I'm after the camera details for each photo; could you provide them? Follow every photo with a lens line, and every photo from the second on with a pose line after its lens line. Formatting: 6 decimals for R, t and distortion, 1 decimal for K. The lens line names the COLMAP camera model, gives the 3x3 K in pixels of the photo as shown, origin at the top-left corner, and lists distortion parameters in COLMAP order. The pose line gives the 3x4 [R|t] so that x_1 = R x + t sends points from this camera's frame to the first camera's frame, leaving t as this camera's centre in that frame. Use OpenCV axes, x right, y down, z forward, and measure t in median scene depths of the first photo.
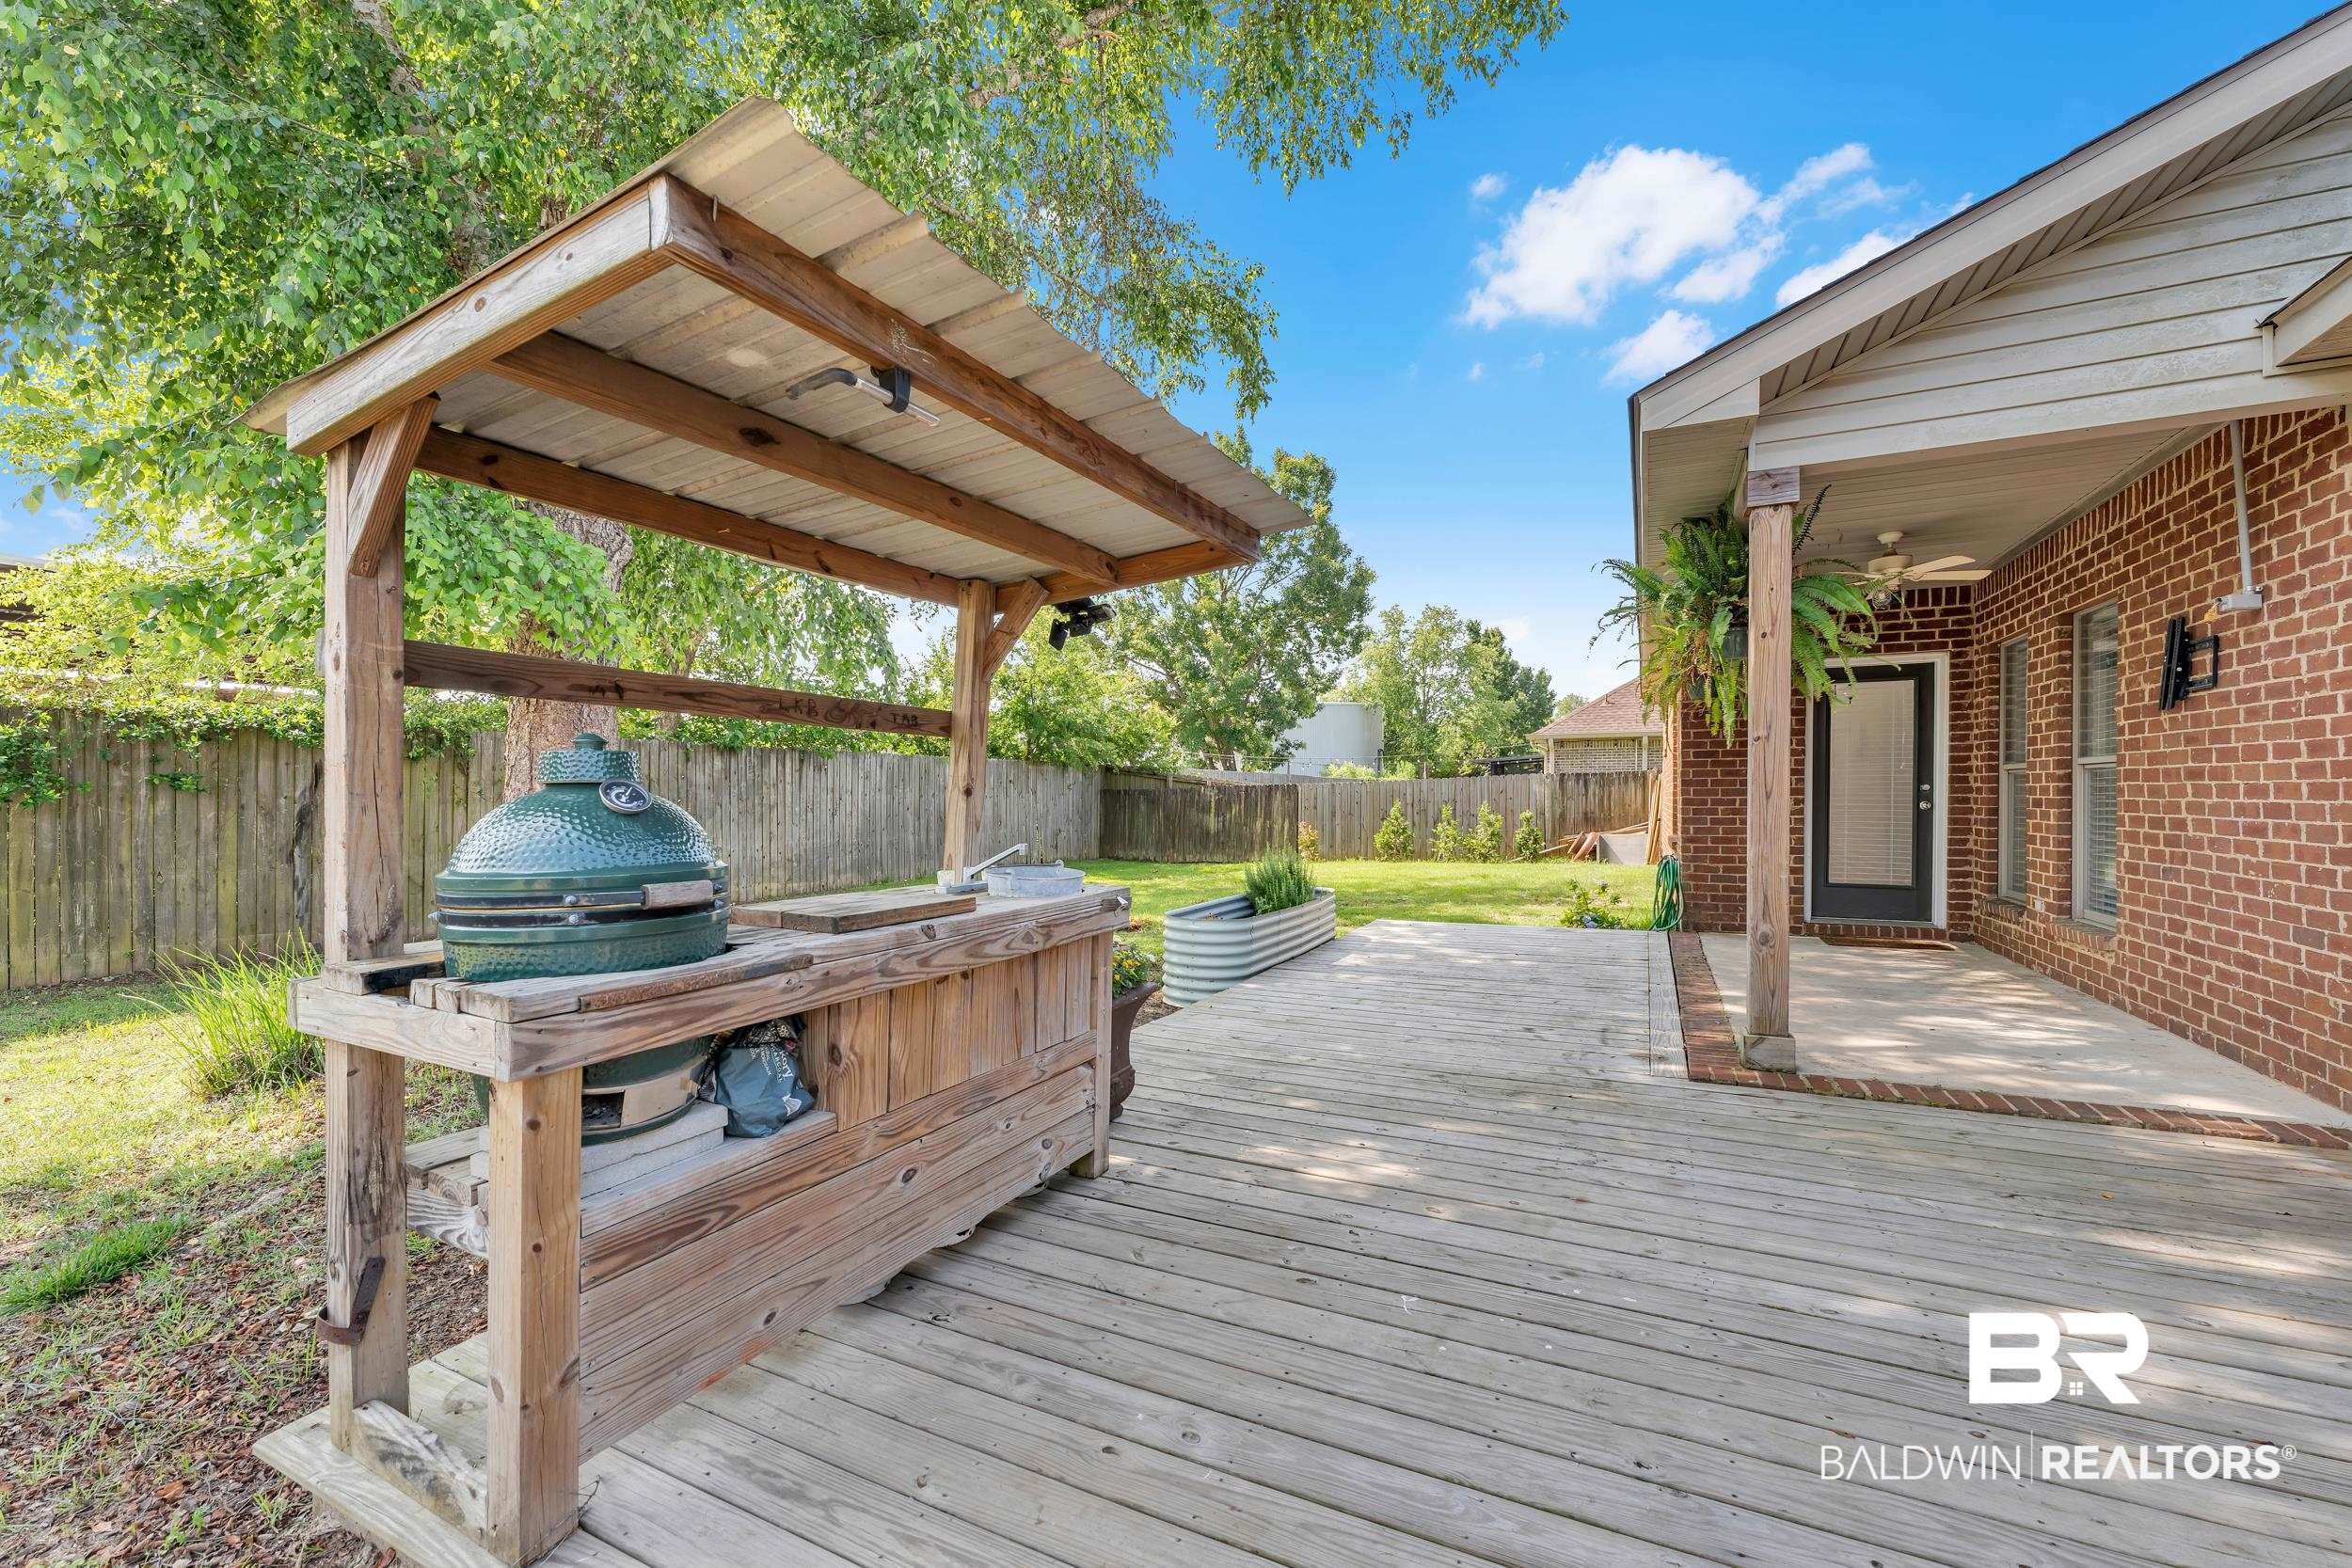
lens RADIAL K [[943.3, 0, 1171.0], [0, 943.3, 794.1], [0, 0, 1]] dist [-0.000622, 0.000240]
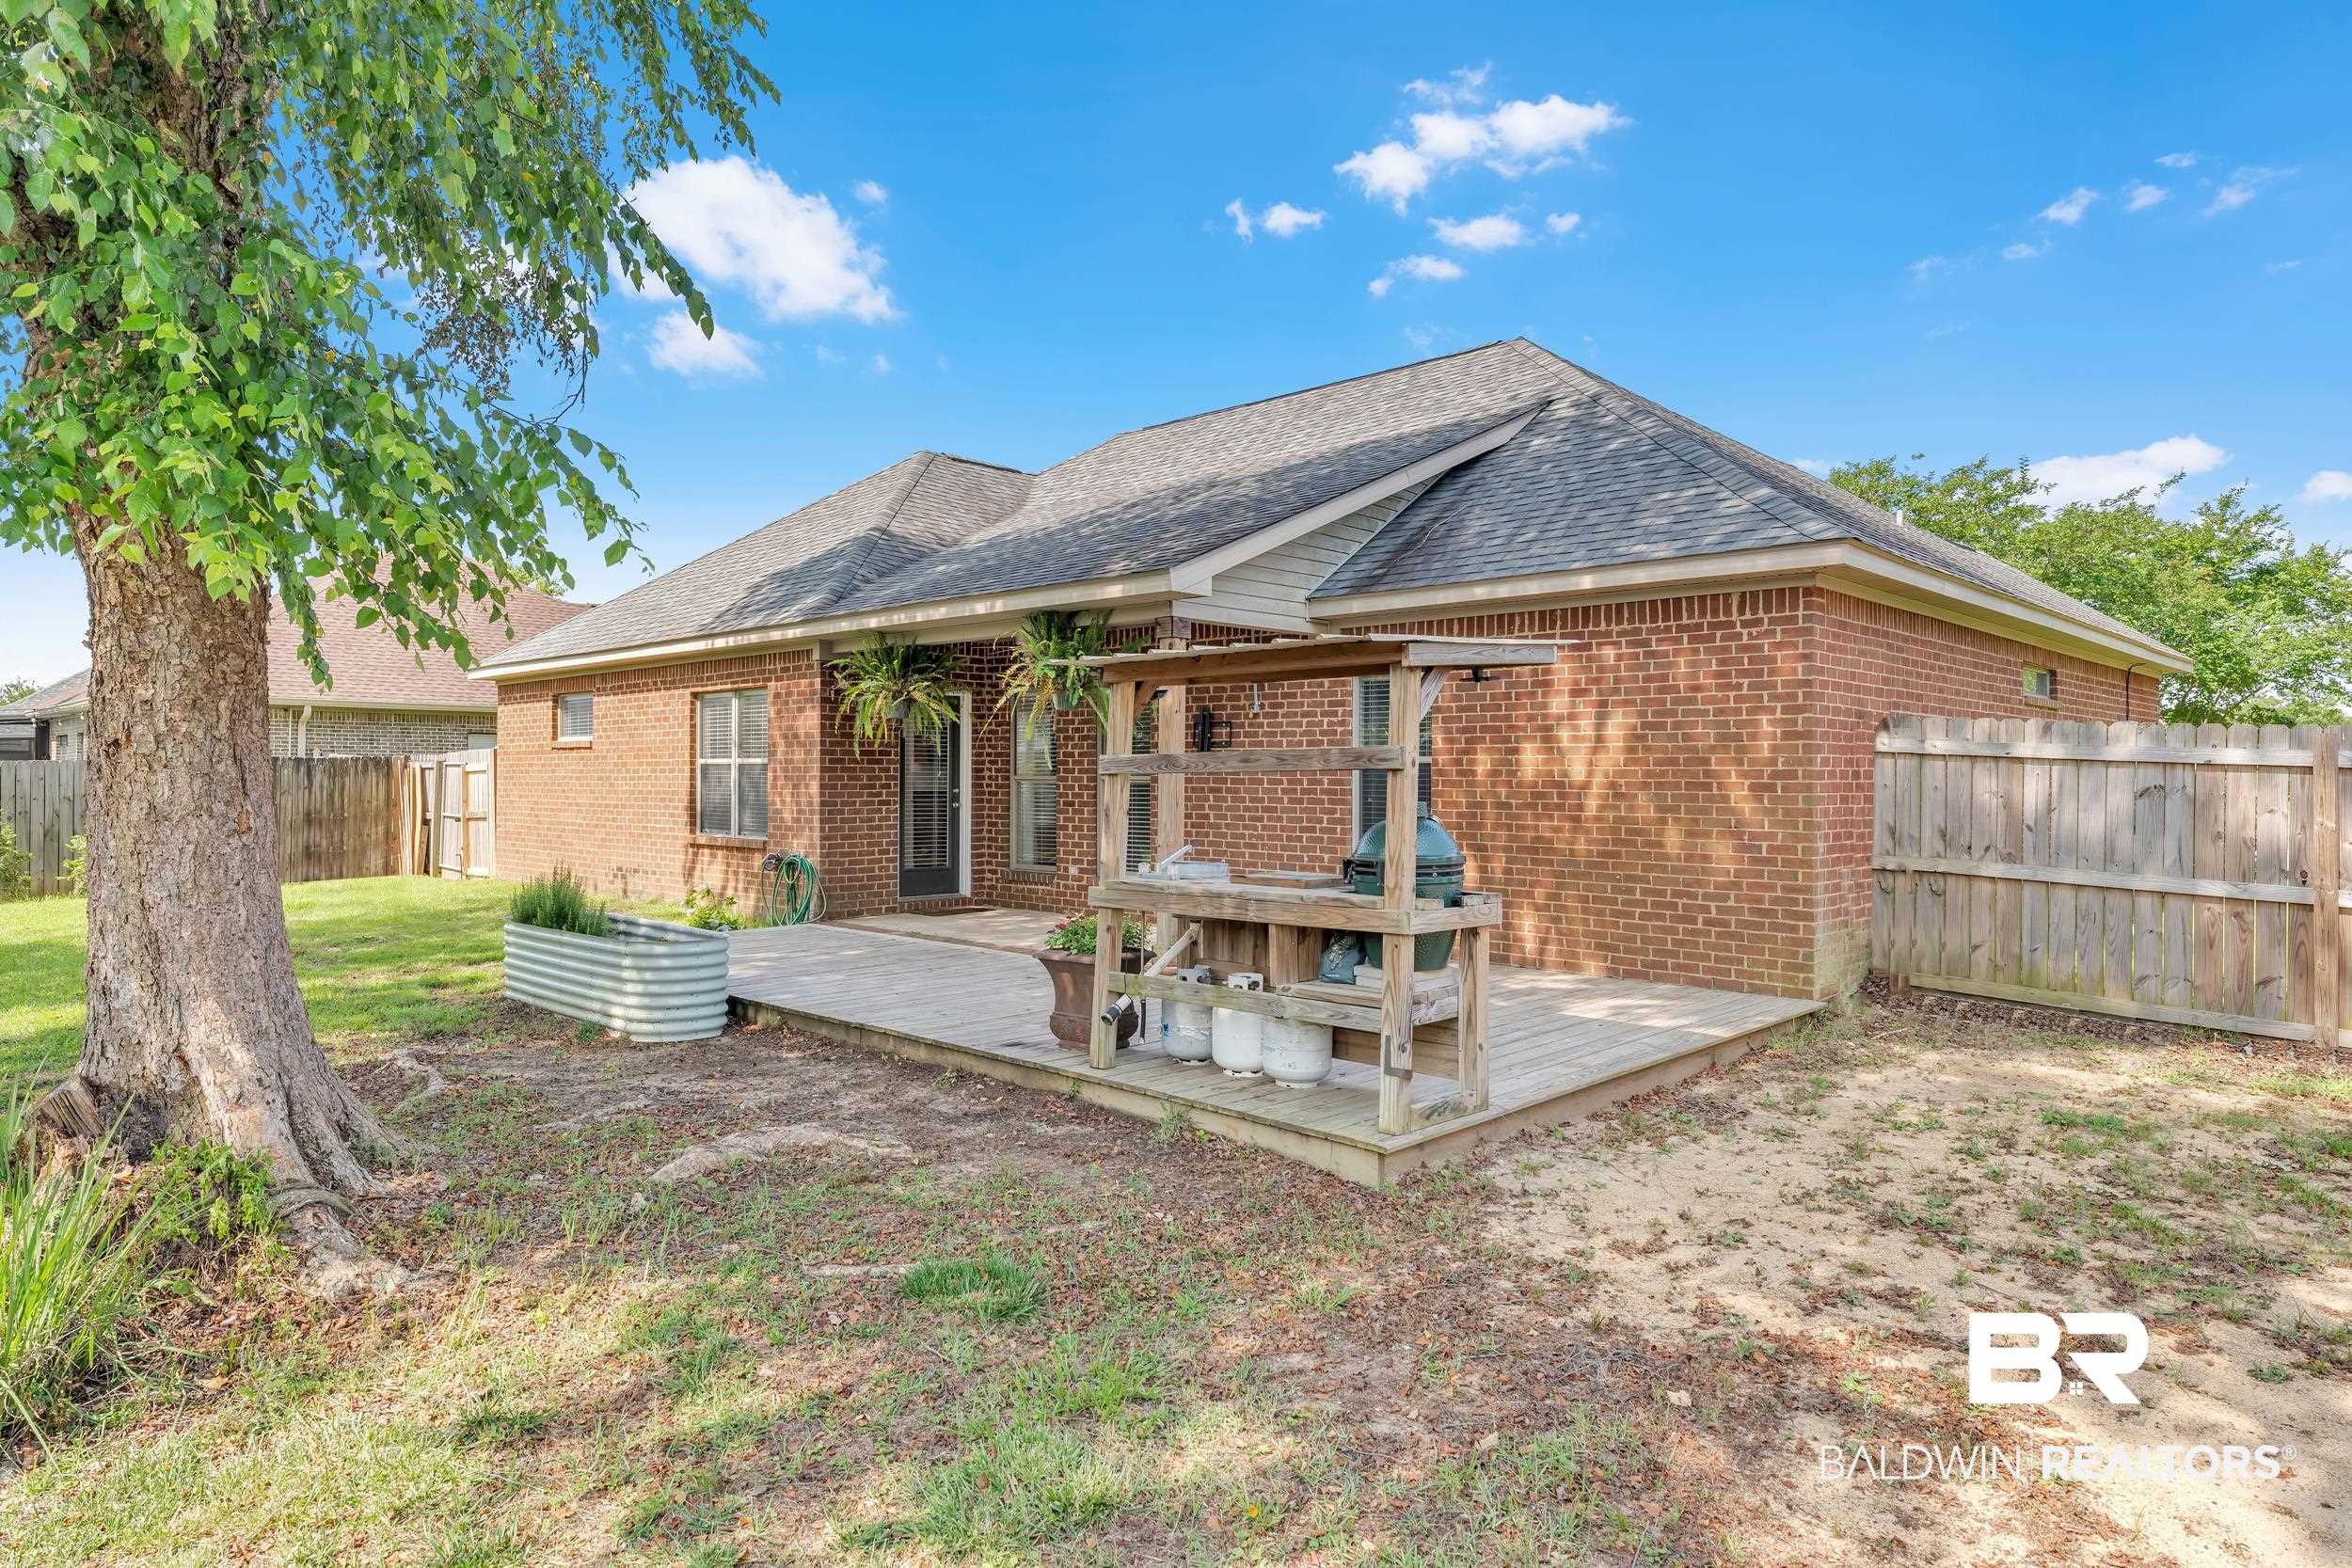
lens RADIAL K [[1400.8, 0, 1176.0], [0, 1400.8, 784.0], [0, 0, 1]] dist [-0.000134, -0.000061]
pose [[0.302358, 0.001513, 0.953193, -1.088299], [-0.007439, 0.999972, 0.000772, -0.023214], [-0.953165, -0.007324, 0.302361, 0.135785]]
